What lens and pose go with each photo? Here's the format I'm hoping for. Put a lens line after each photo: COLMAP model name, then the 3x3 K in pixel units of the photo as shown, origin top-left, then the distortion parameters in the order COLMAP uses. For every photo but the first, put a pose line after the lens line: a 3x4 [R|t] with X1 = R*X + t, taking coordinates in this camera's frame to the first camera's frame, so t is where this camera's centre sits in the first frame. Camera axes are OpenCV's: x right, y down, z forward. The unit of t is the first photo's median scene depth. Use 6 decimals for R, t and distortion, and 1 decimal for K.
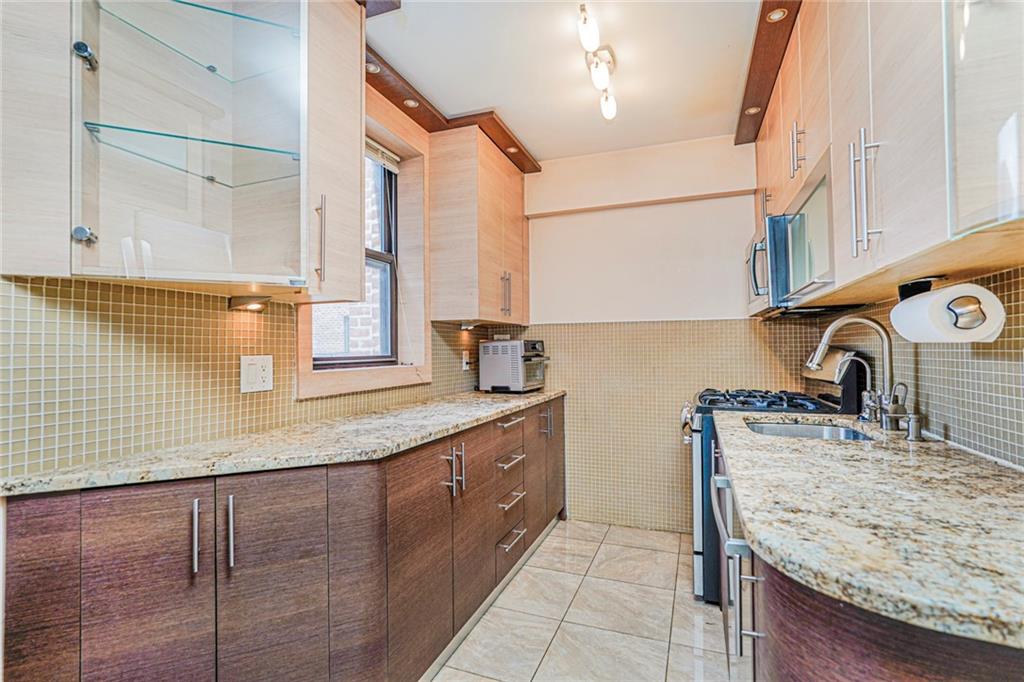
lens RADIAL K [[479.4, 0, 511.8], [0, 479.4, 341.6], [0, 0, 1]] dist [-0.005325, 0.004503]
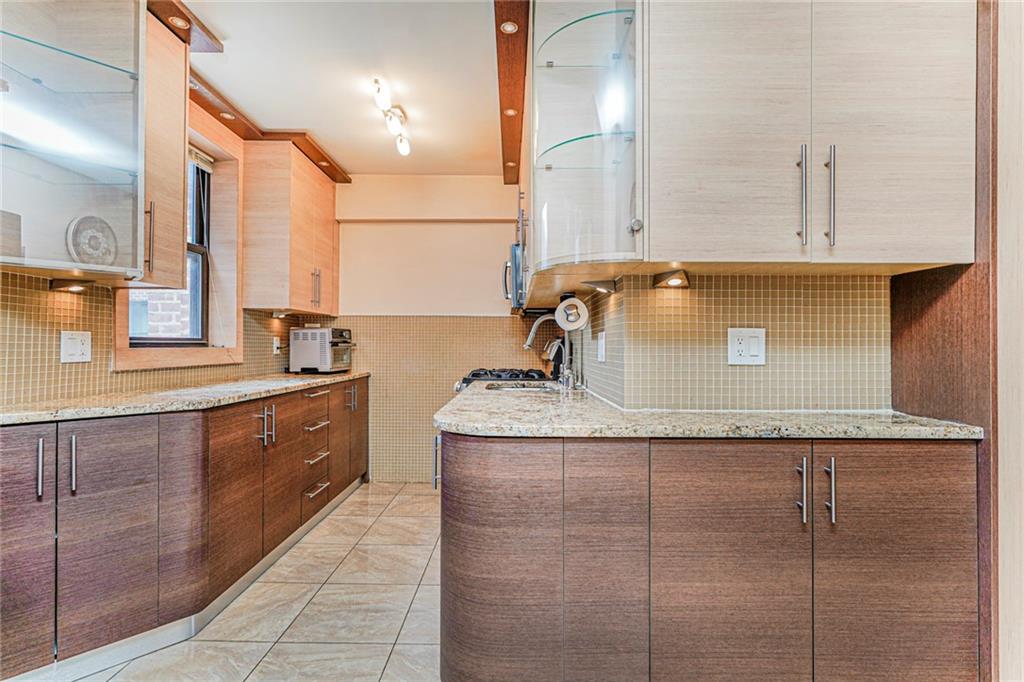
lens RADIAL K [[479.4, 0, 509.4], [0, 479.4, 342.0], [0, 0, 1]] dist [-0.005325, 0.004503]
pose [[0.936692, 0.015454, 0.349814, 0.030385], [-0.018246, 0.999823, 0.004687, 0.023488], [-0.349680, -0.010774, 0.936807, -0.332580]]
